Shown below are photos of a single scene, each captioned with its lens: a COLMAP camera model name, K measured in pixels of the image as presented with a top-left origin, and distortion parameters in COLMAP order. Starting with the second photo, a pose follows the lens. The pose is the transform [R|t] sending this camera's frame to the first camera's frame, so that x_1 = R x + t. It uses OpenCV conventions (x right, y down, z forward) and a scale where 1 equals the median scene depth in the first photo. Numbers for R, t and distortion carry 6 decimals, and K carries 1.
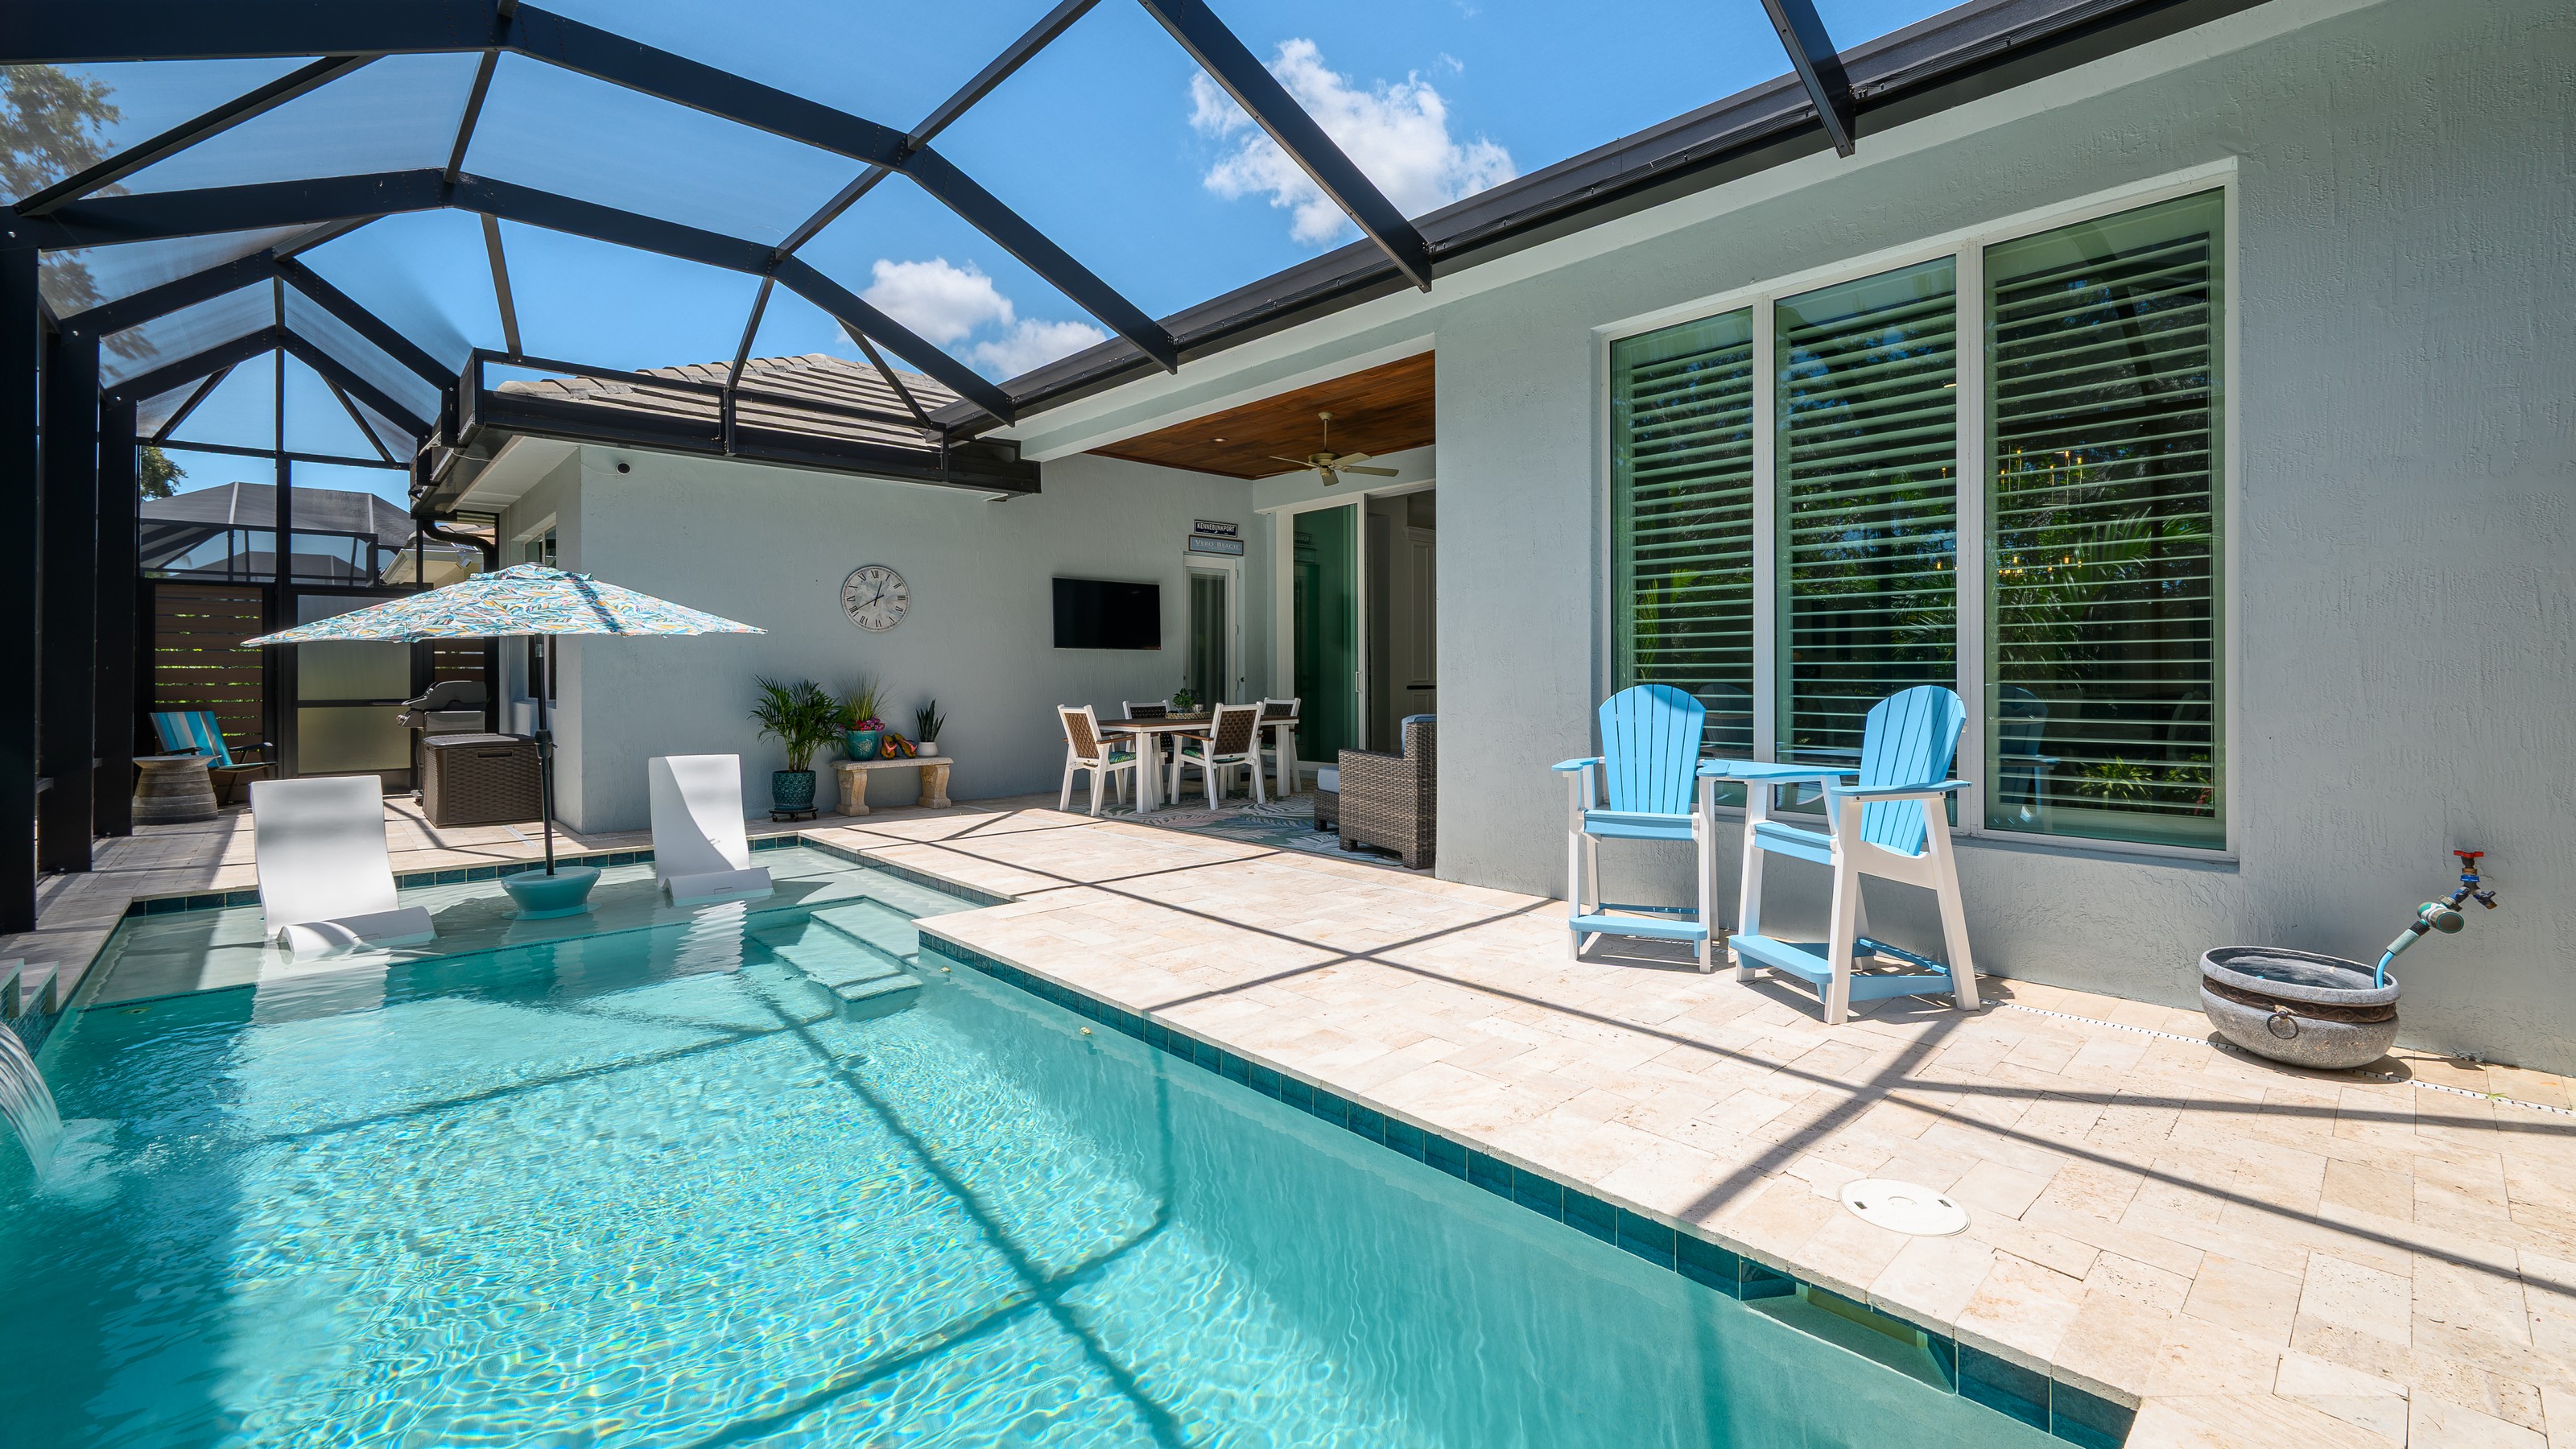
lens RADIAL K [[1075.3, 0, 1297.3], [0, 1075.3, 665.6], [0, 0, 1]] dist [0.001906, 0.000251]
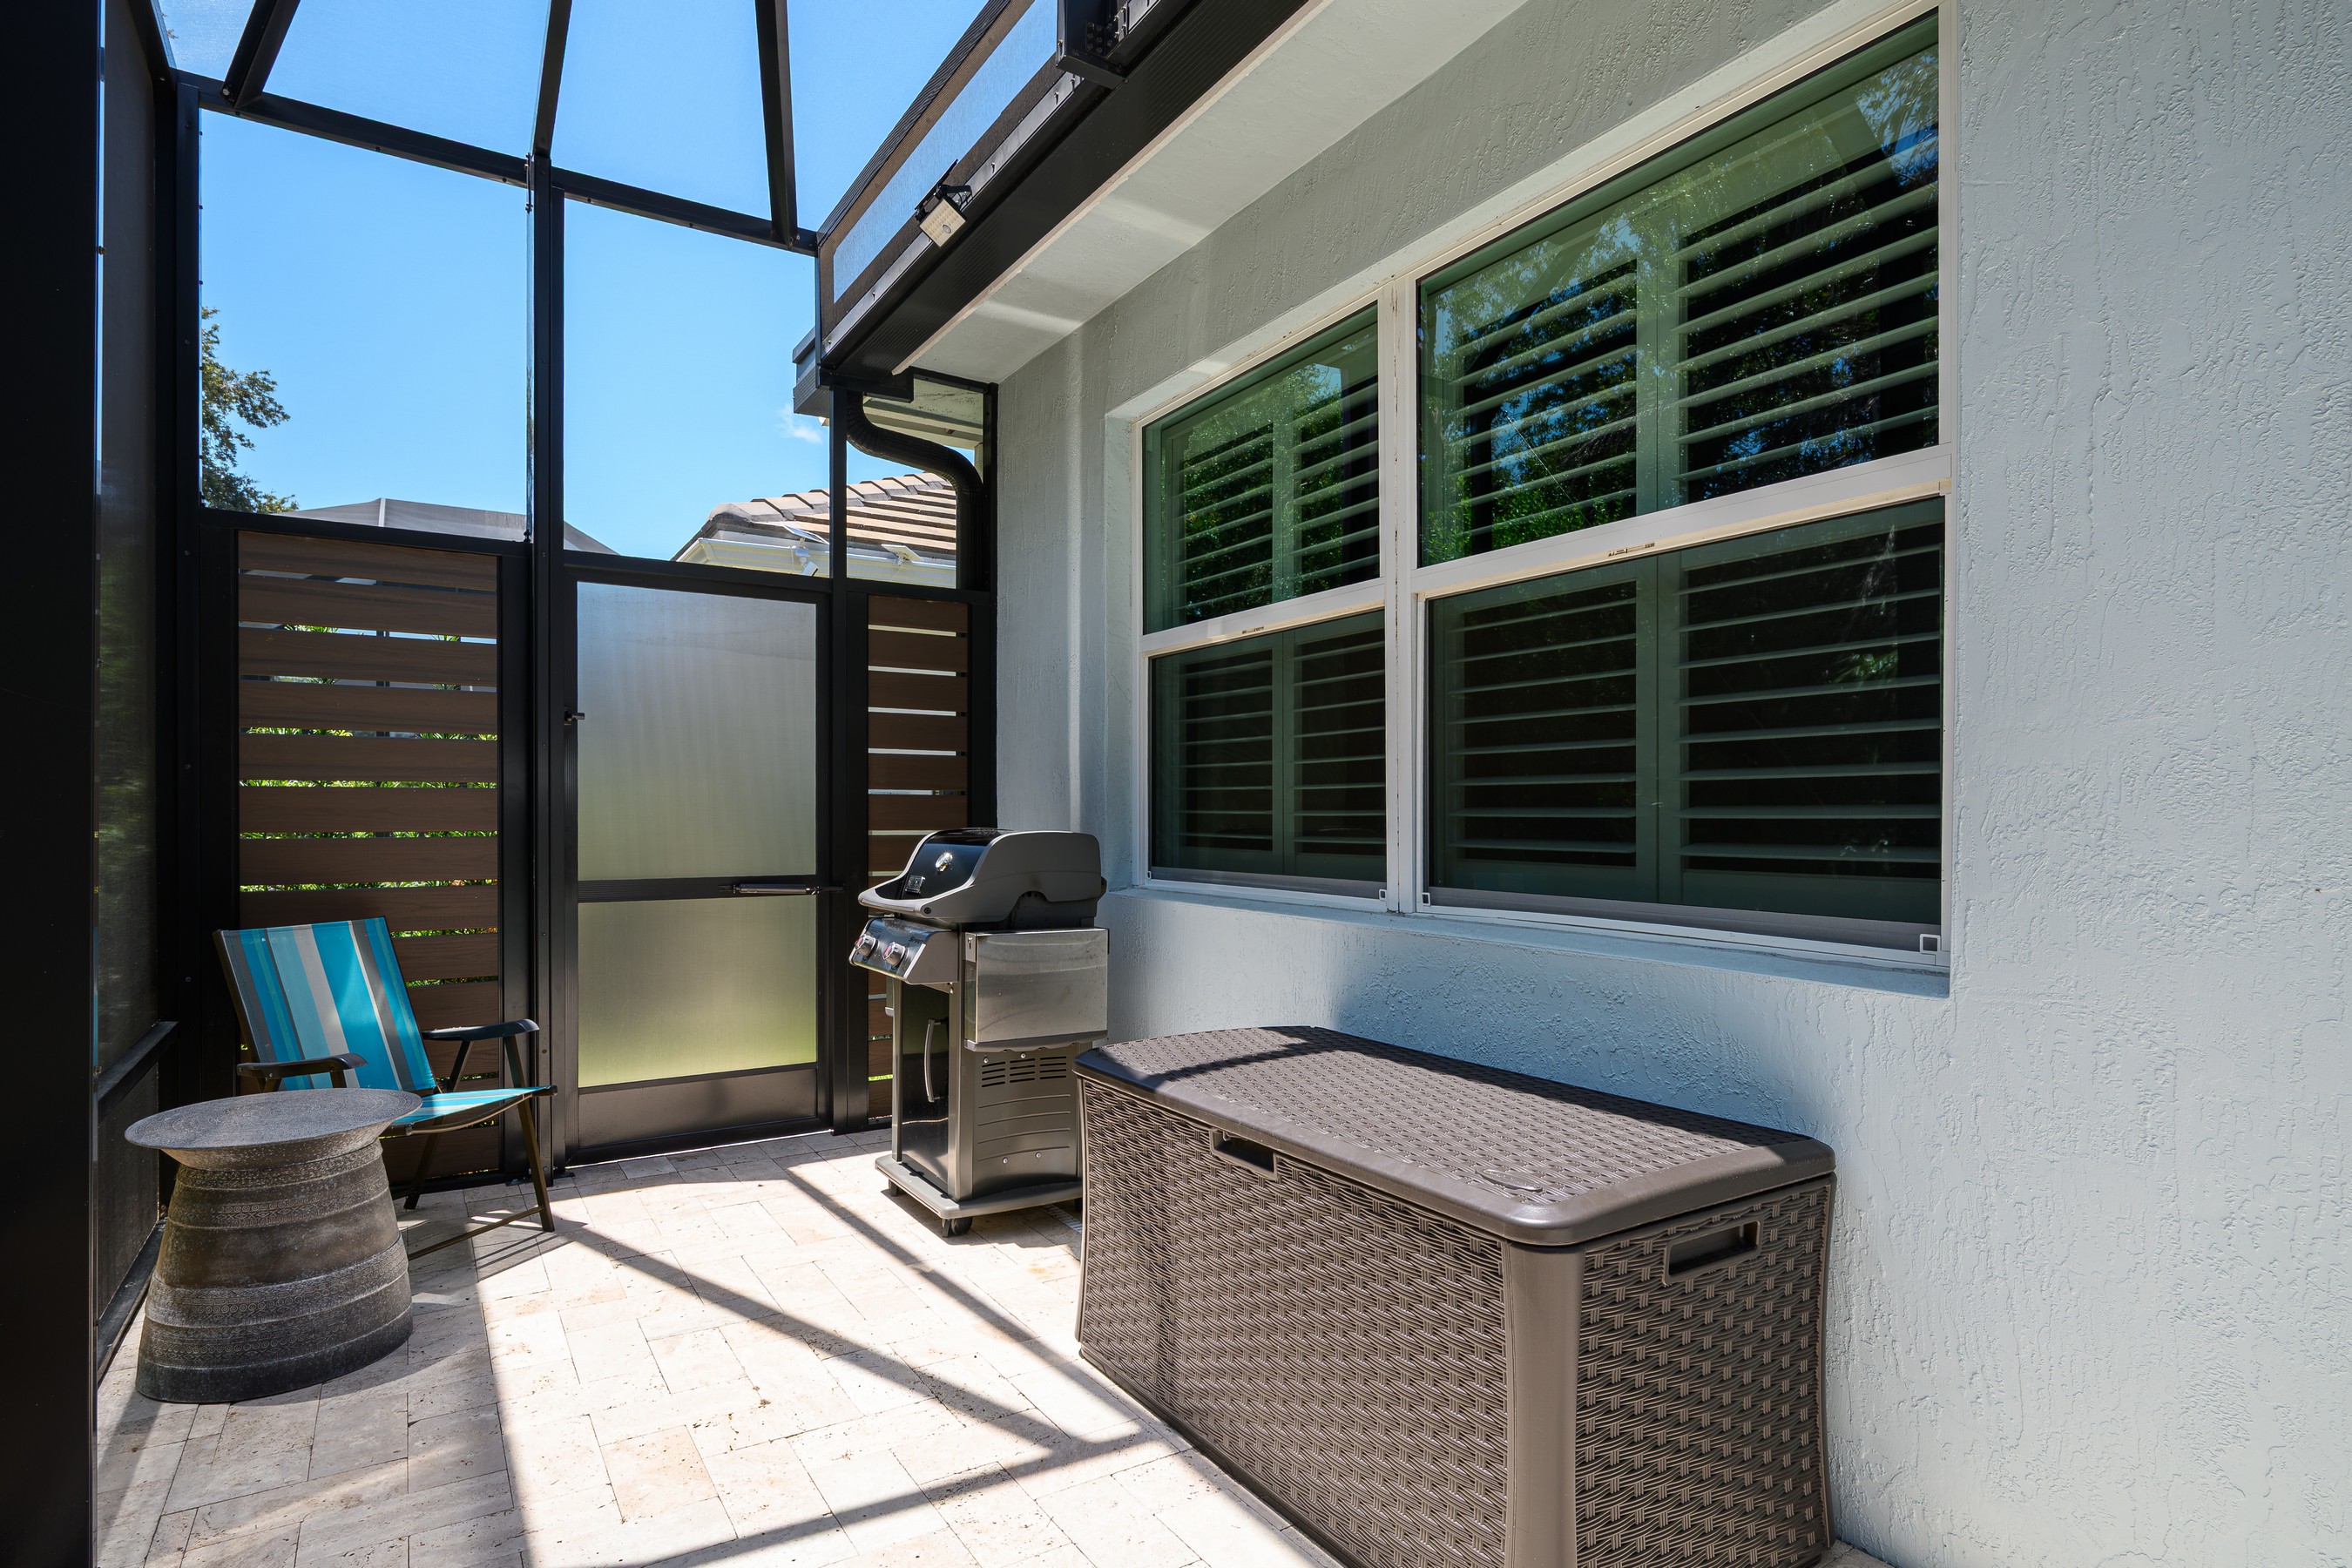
lens RADIAL K [[1220.1, 0, 1176.0], [0, 1220.1, 784.0], [0, 0, 1]] dist [-0.016050, -0.000334]
pose [[0.983361, -0.006486, -0.181546, -0.694098], [0.005536, 0.999968, -0.005739, 0.004374], [0.181577, 0.004639, 0.983366, 0.673215]]
